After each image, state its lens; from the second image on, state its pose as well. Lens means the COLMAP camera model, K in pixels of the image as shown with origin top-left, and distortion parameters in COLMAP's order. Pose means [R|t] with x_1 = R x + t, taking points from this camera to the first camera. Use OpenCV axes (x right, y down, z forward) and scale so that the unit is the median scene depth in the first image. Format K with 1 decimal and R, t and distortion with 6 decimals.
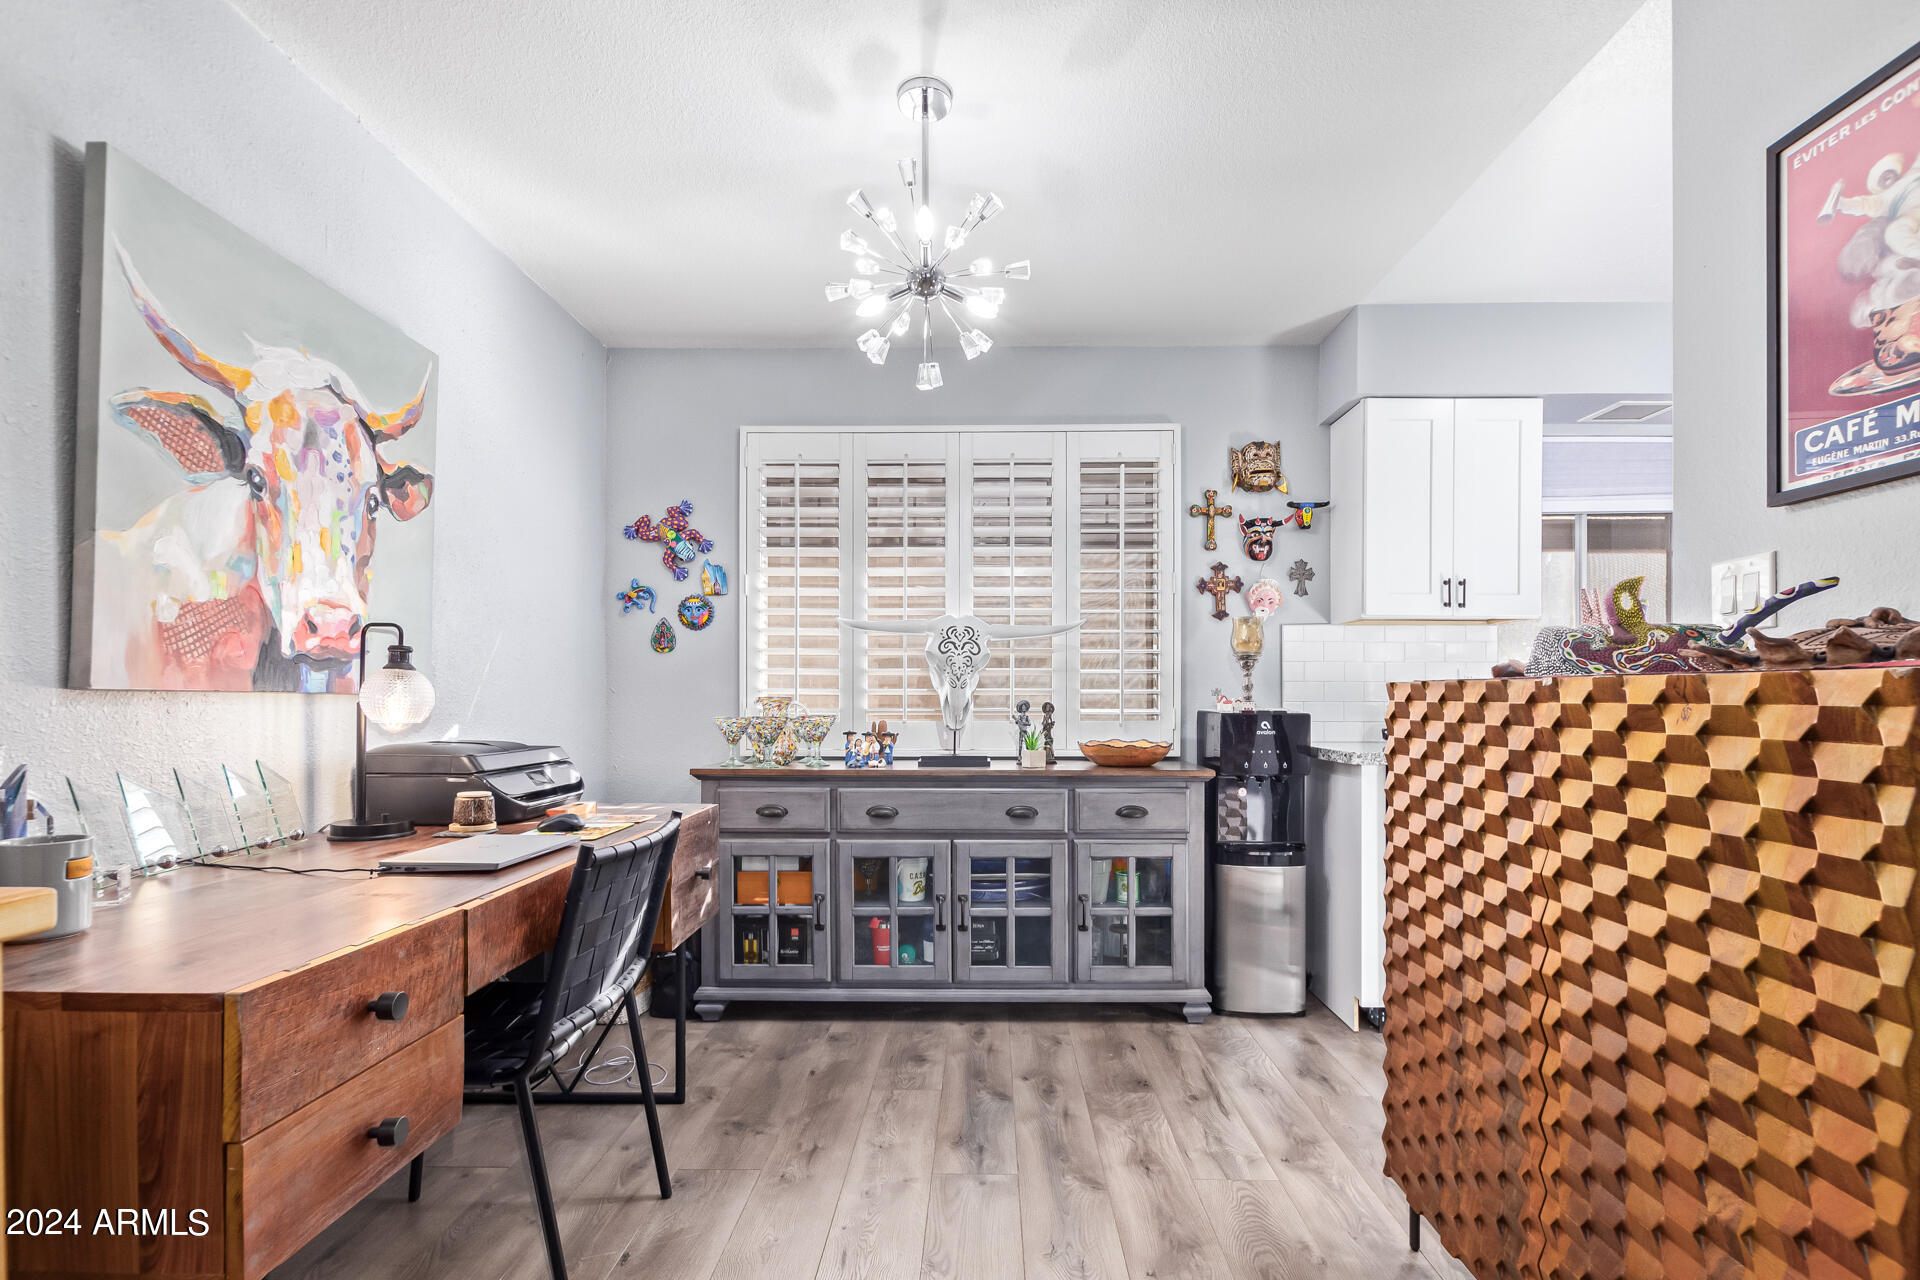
lens RADIAL K [[911.5, 0, 983.1], [0, 911.5, 685.0], [0, 0, 1]] dist [0.002529, -0.000228]
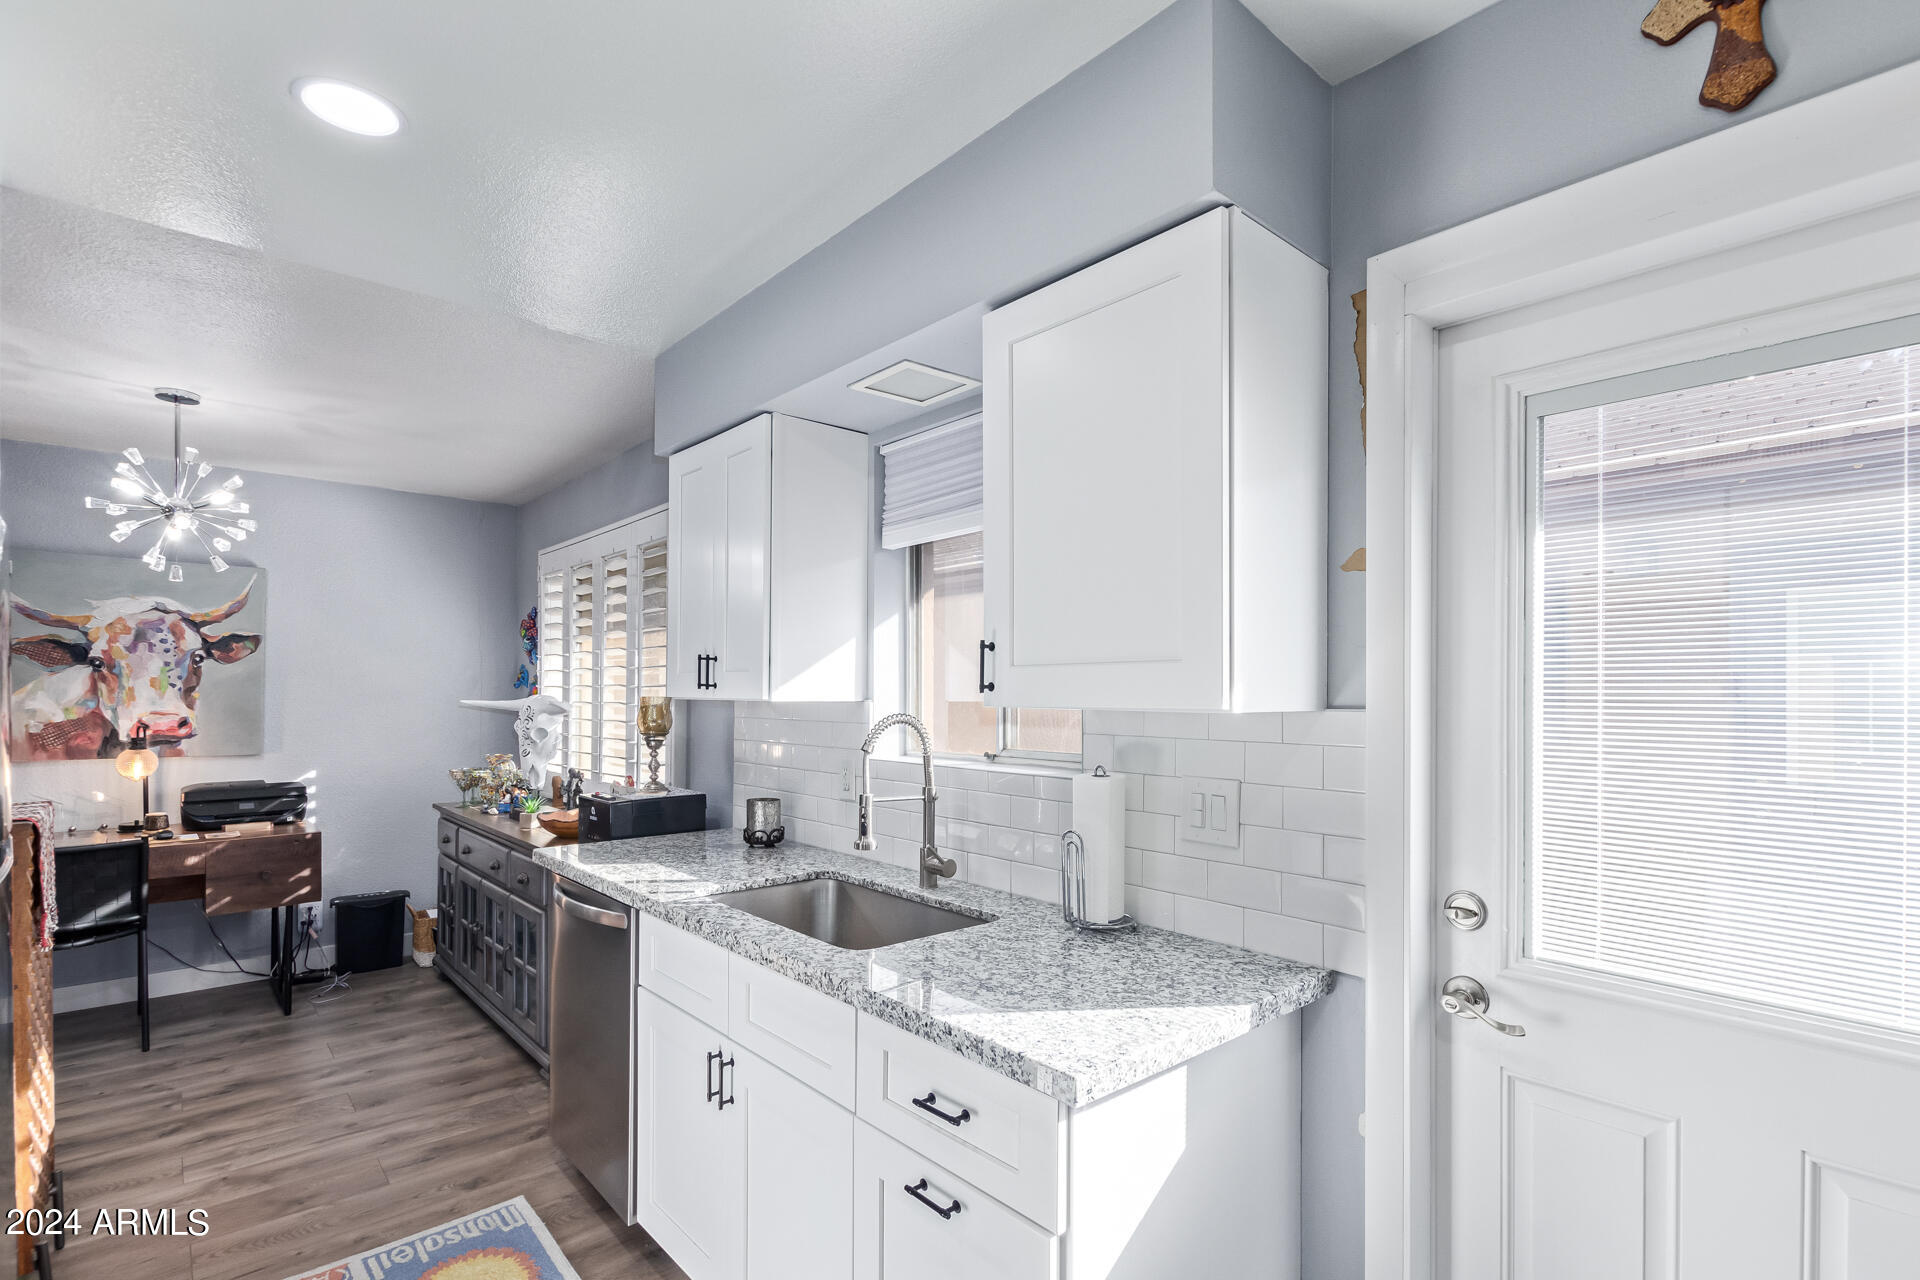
lens RADIAL K [[911.5, 0, 983.1], [0, 911.5, 685.0], [0, 0, 1]] dist [0.002529, -0.000228]
pose [[0.678493, -0.005157, -0.734589, 2.098937], [0.012638, 0.999909, 0.004654, -0.143129], [0.734498, -0.012442, 0.678497, 0.992511]]
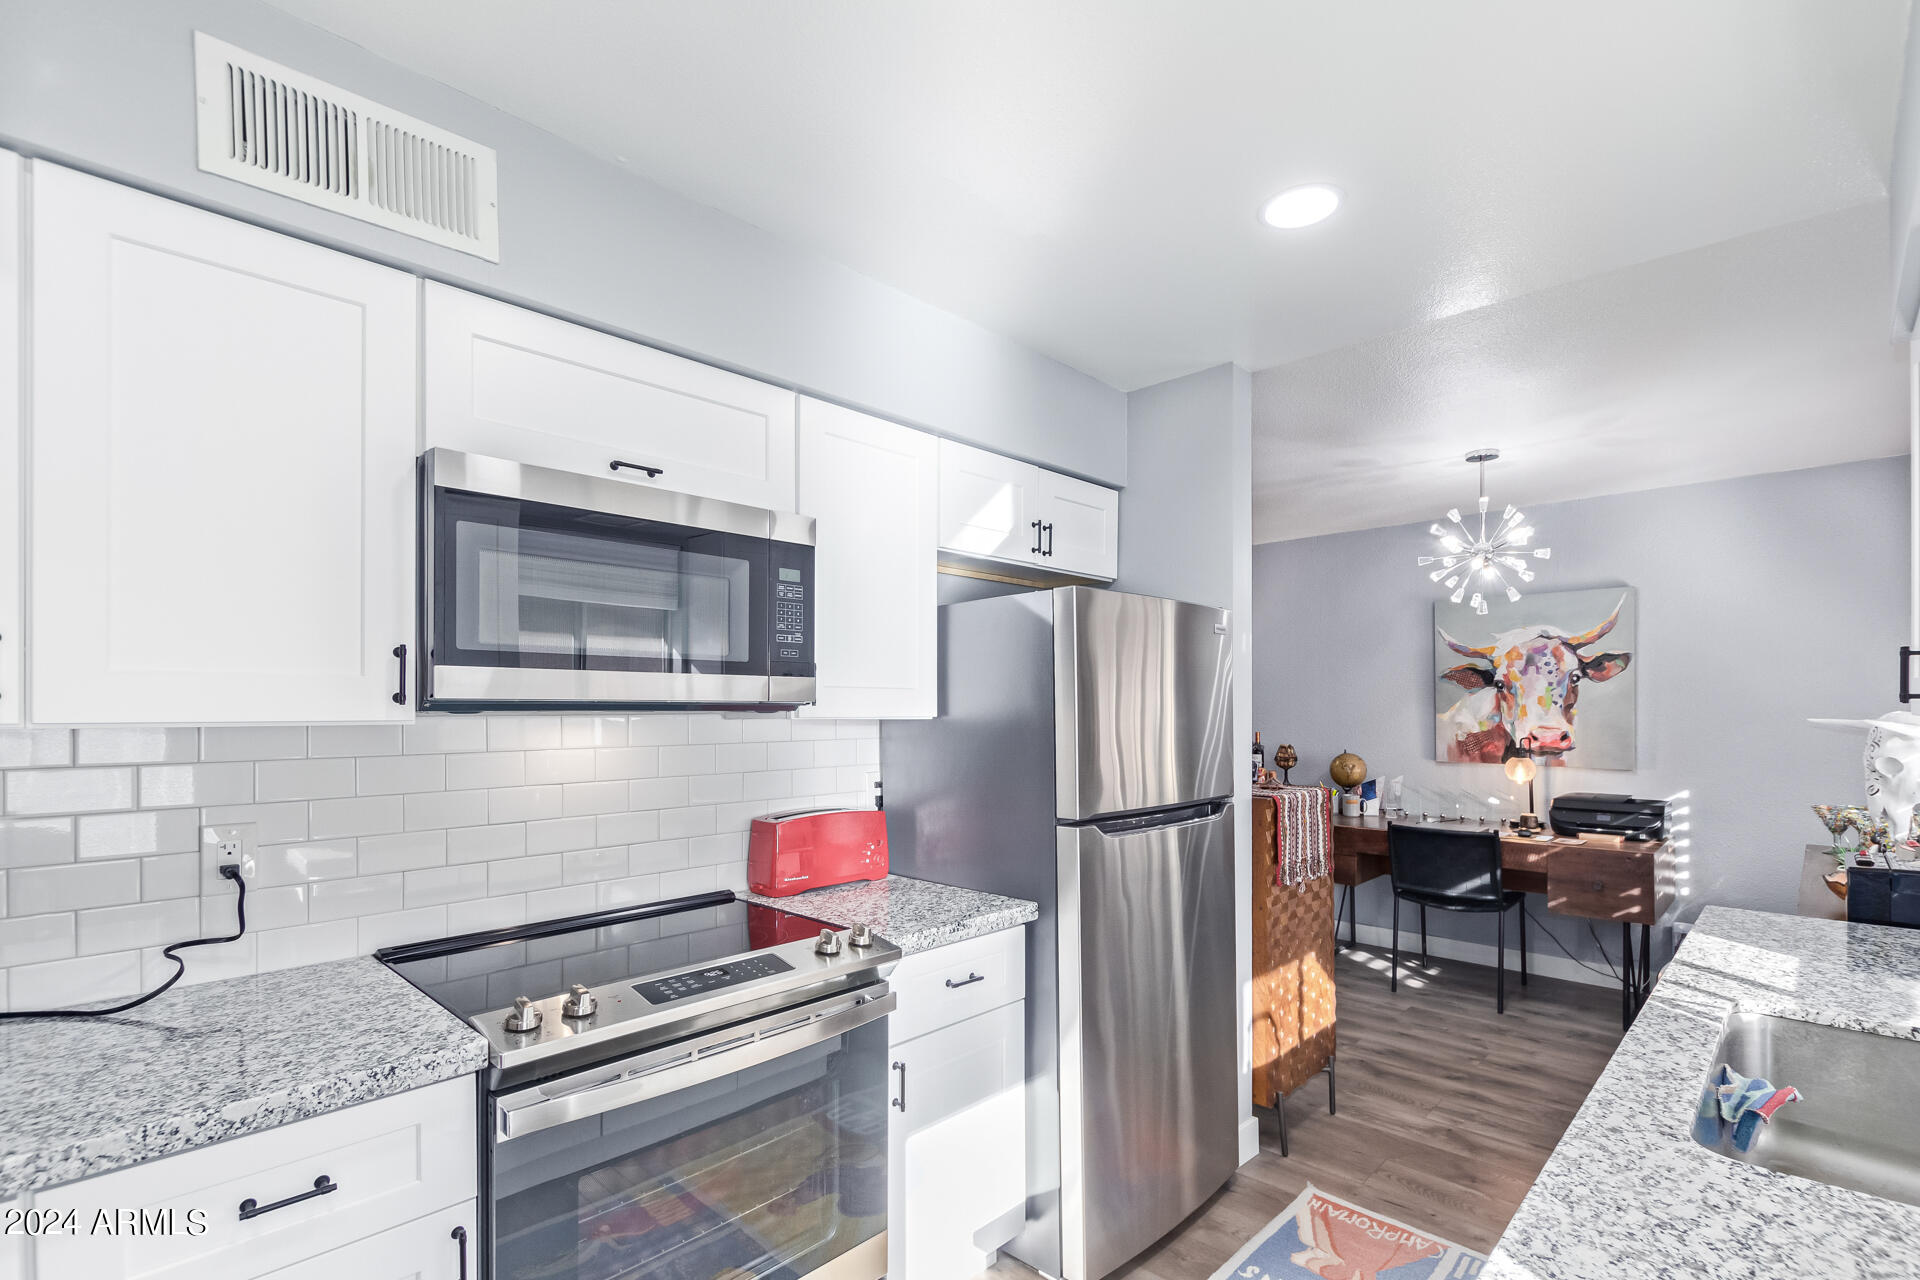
lens RADIAL K [[888.6, 0, 950.6], [0, 888.6, 696.8], [0, 0, 1]] dist [0.002840, -0.004598]
pose [[-0.695158, -0.009284, -0.718797, 2.032205], [0.013822, 0.999559, -0.026278, -0.132727], [0.718724, -0.028203, -0.694723, 1.526833]]
